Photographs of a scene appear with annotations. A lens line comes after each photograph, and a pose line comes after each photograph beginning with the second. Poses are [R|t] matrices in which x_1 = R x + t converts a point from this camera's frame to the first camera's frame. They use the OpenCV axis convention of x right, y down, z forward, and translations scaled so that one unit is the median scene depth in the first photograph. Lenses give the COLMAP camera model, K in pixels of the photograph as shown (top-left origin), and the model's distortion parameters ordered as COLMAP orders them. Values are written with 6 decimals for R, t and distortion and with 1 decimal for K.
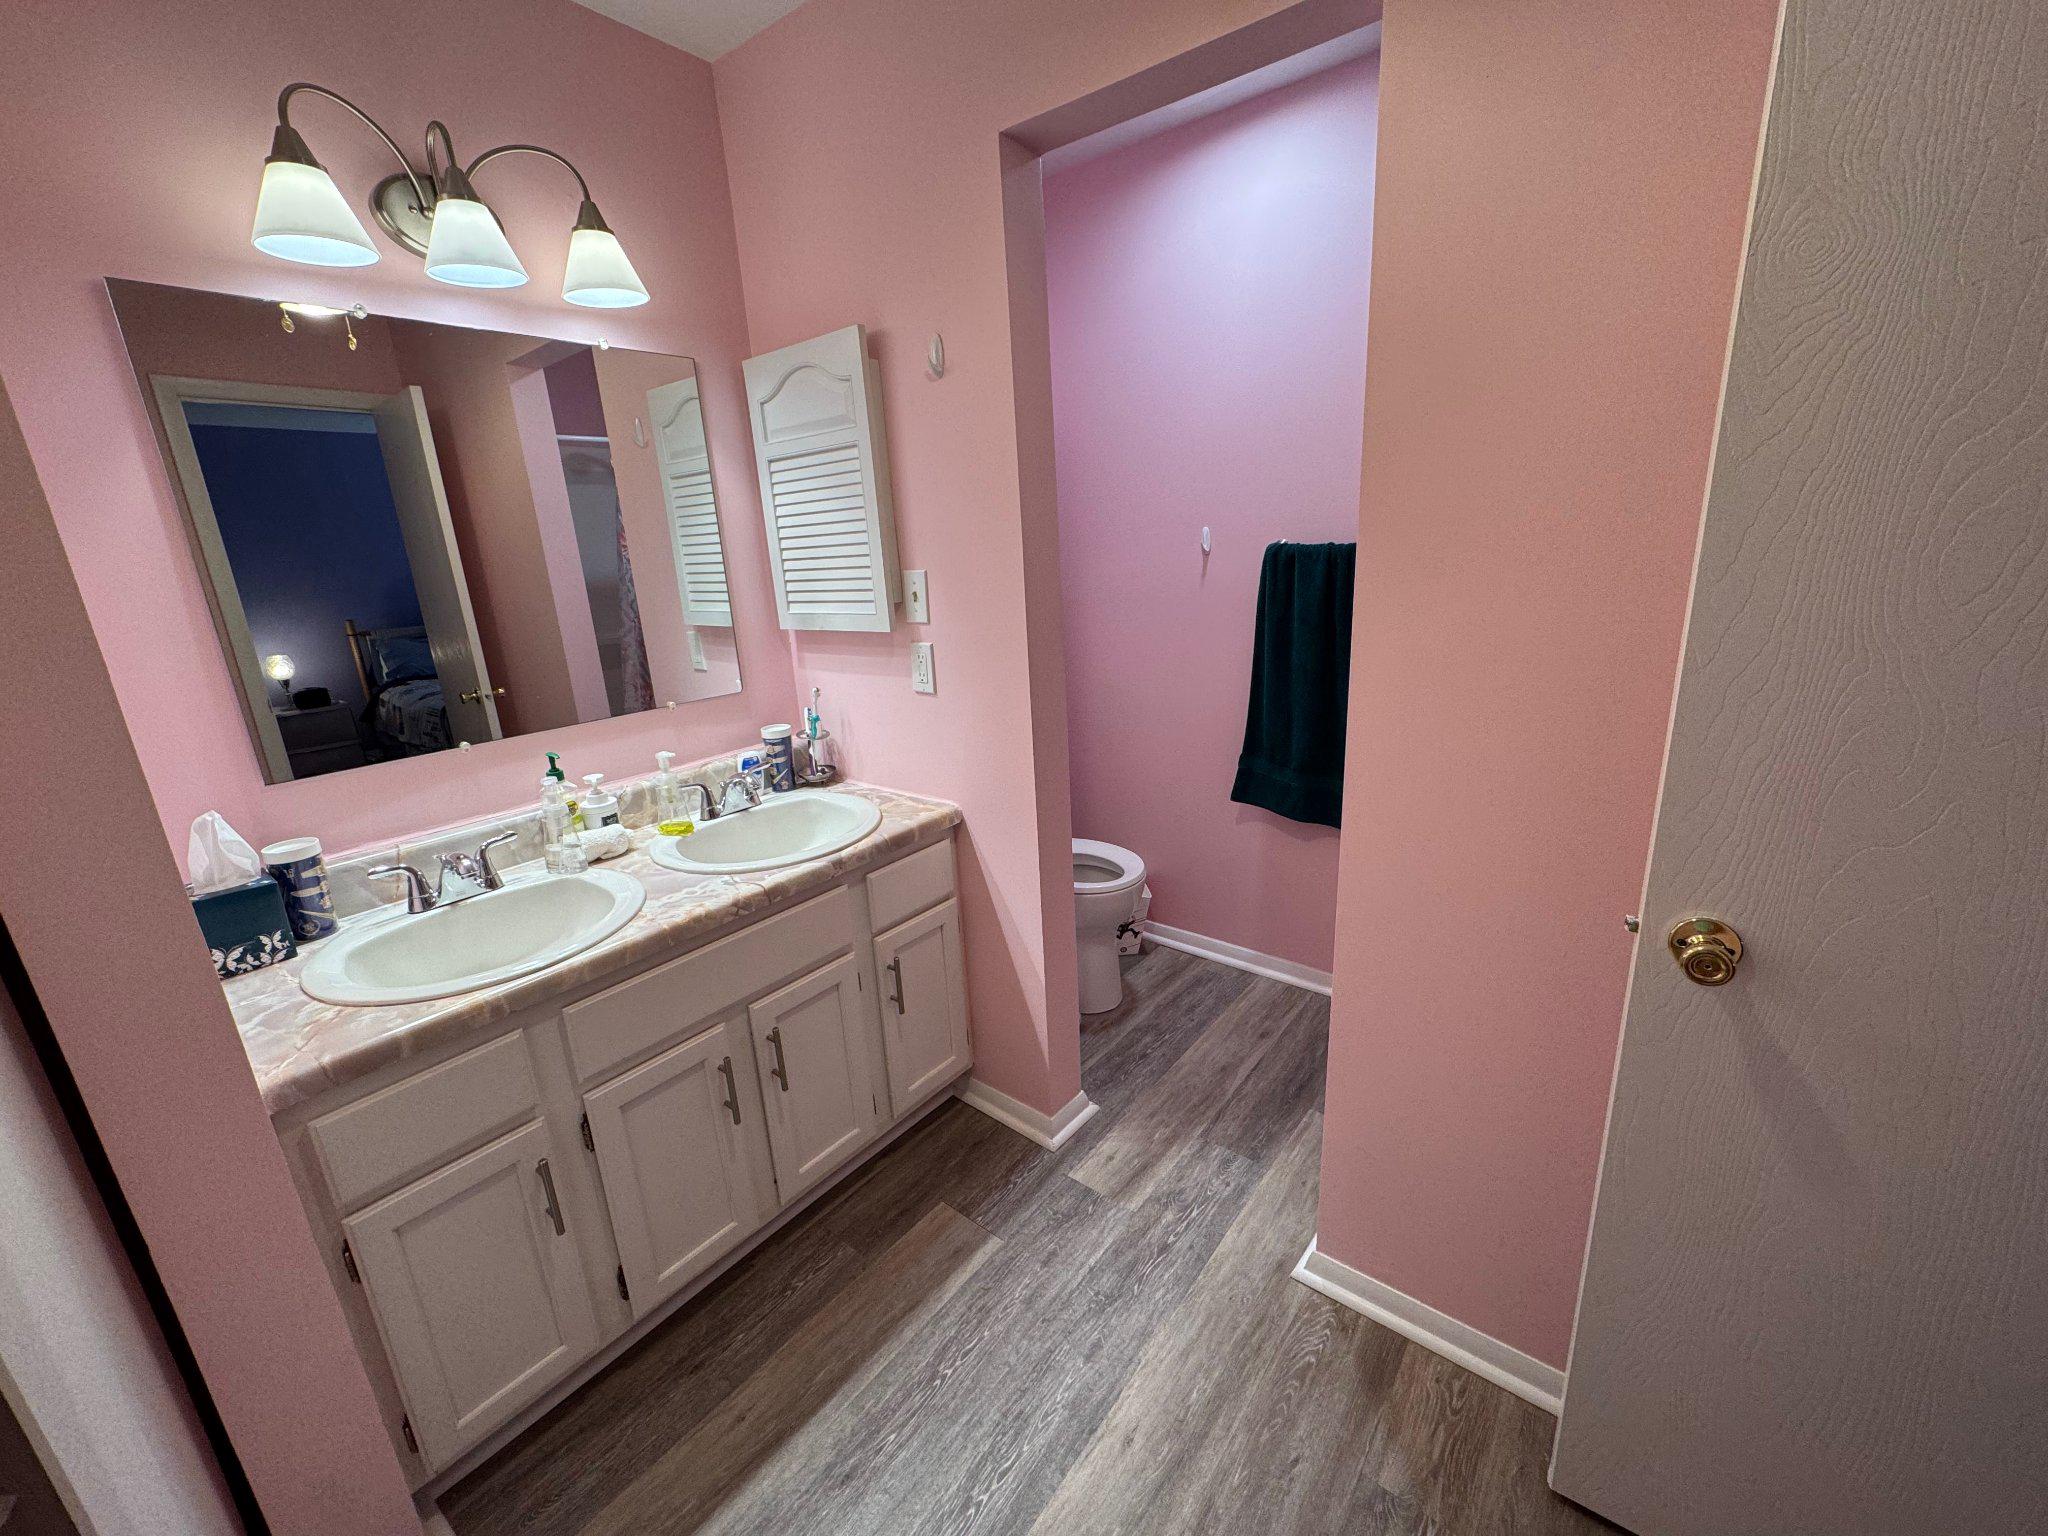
lens RADIAL K [[814.4, 0, 1027.0], [0, 814.4, 768.8], [0, 0, 1]] dist [-0.013728, 0.000068]
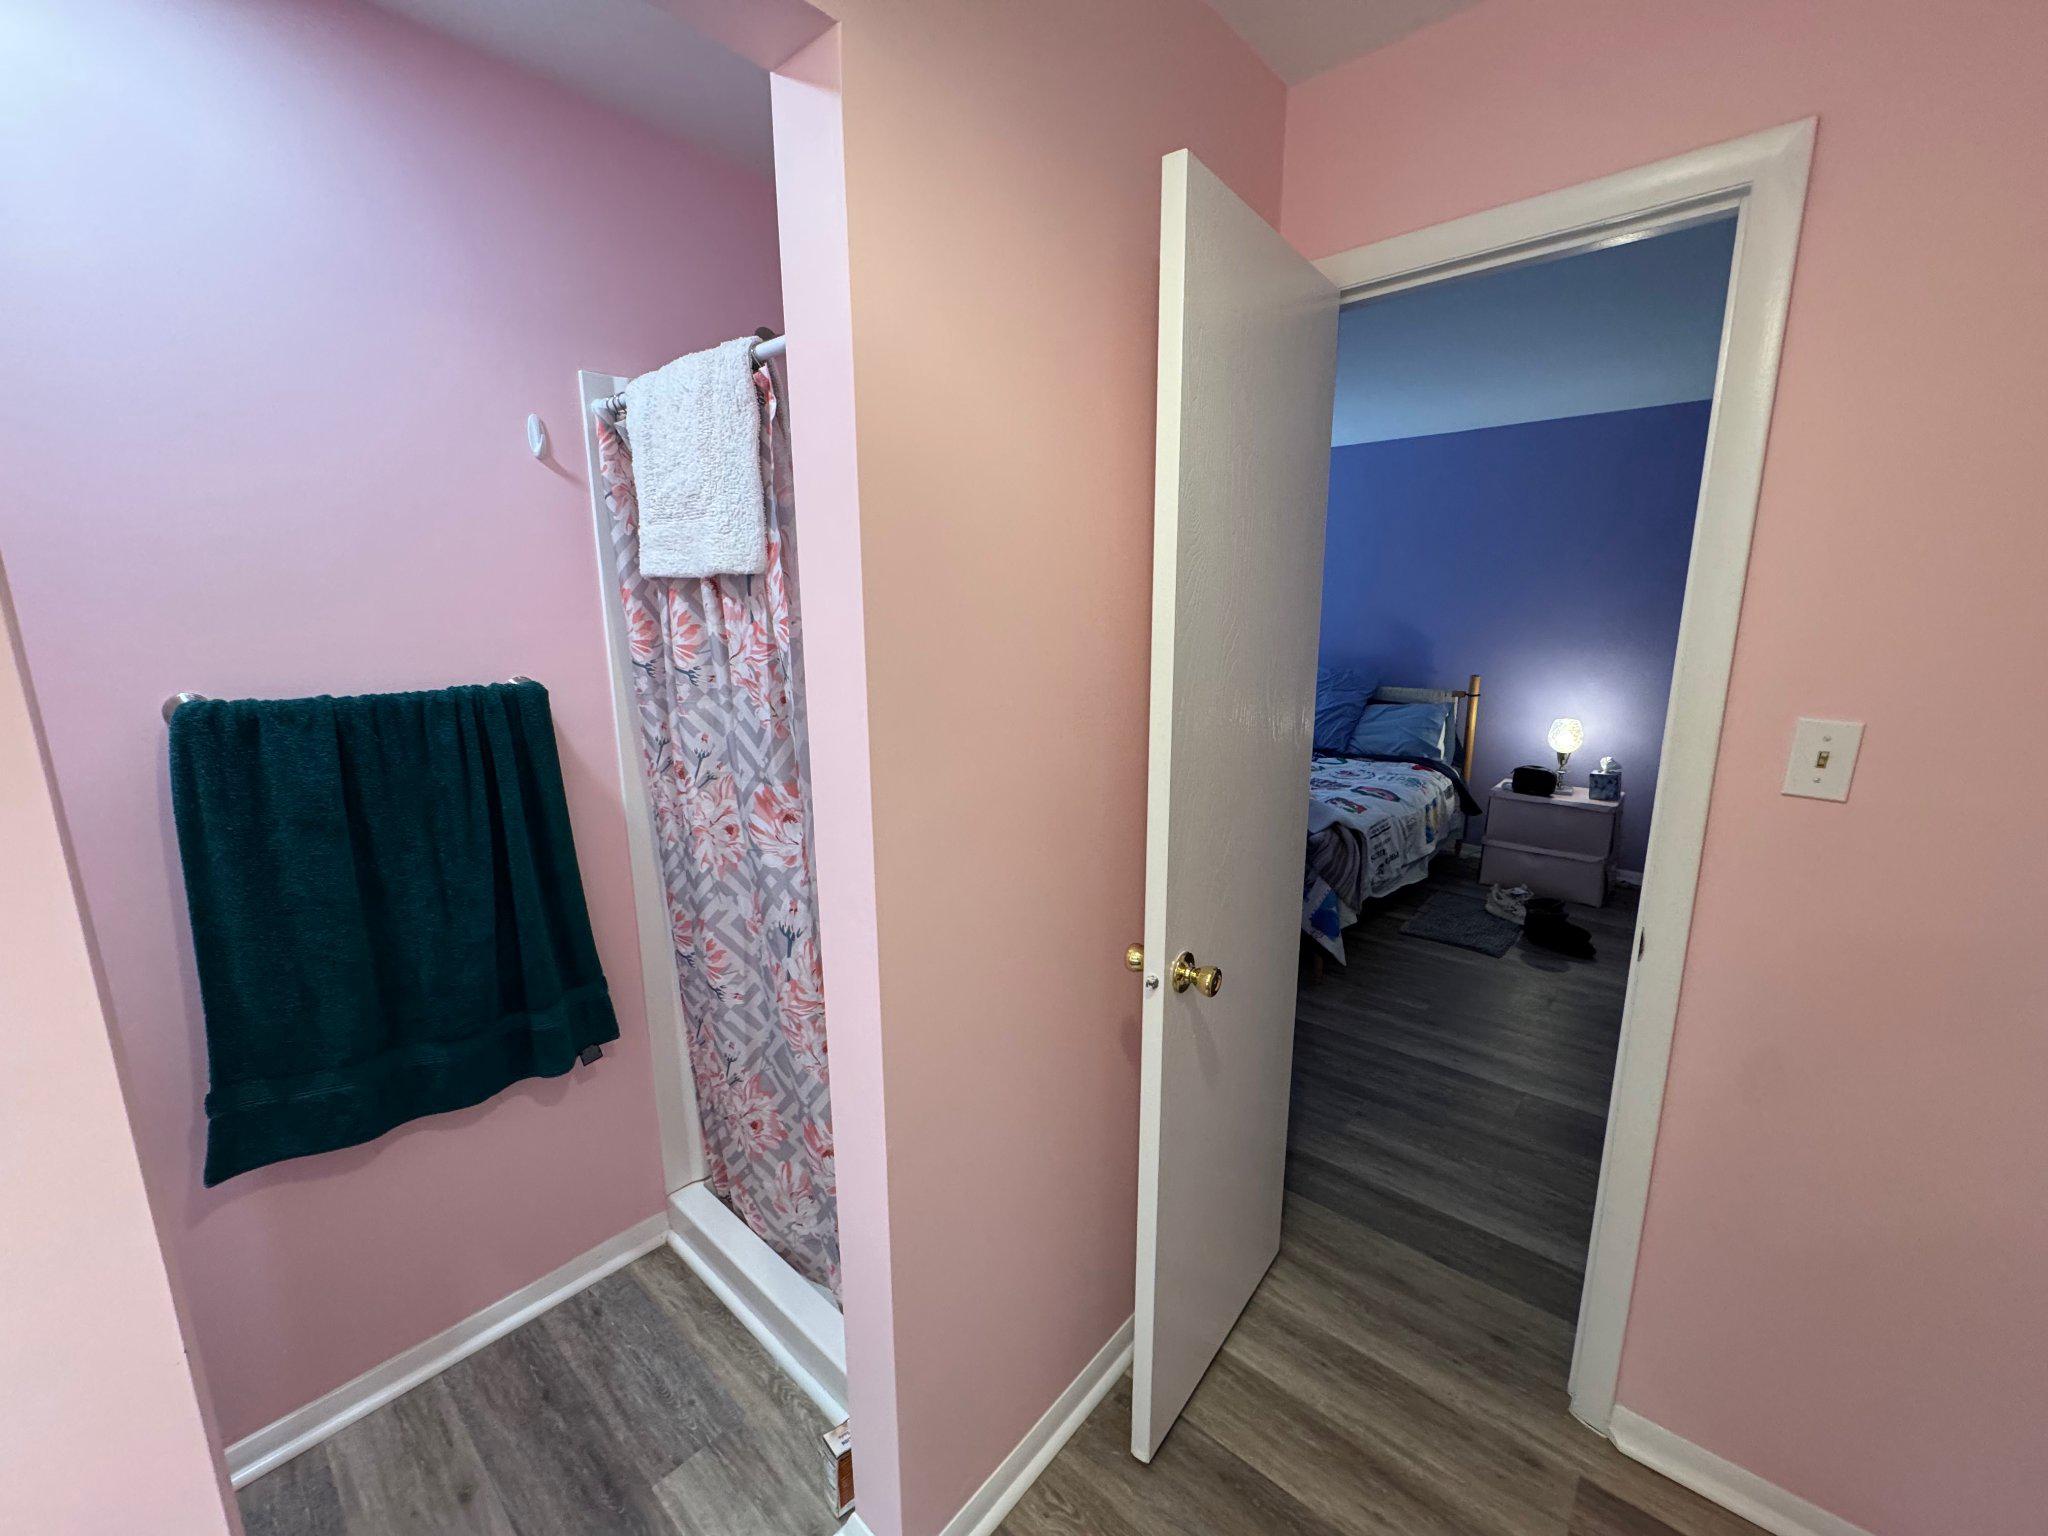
lens RADIAL K [[814.4, 0, 1026.7], [0, 814.4, 770.6], [0, 0, 1]] dist [-0.013728, 0.000068]
pose [[0.040223, -0.138767, 0.989508, -0.205731], [0.271688, 0.954517, 0.122816, -0.144345], [-0.961544, 0.263898, 0.076094, 0.426529]]
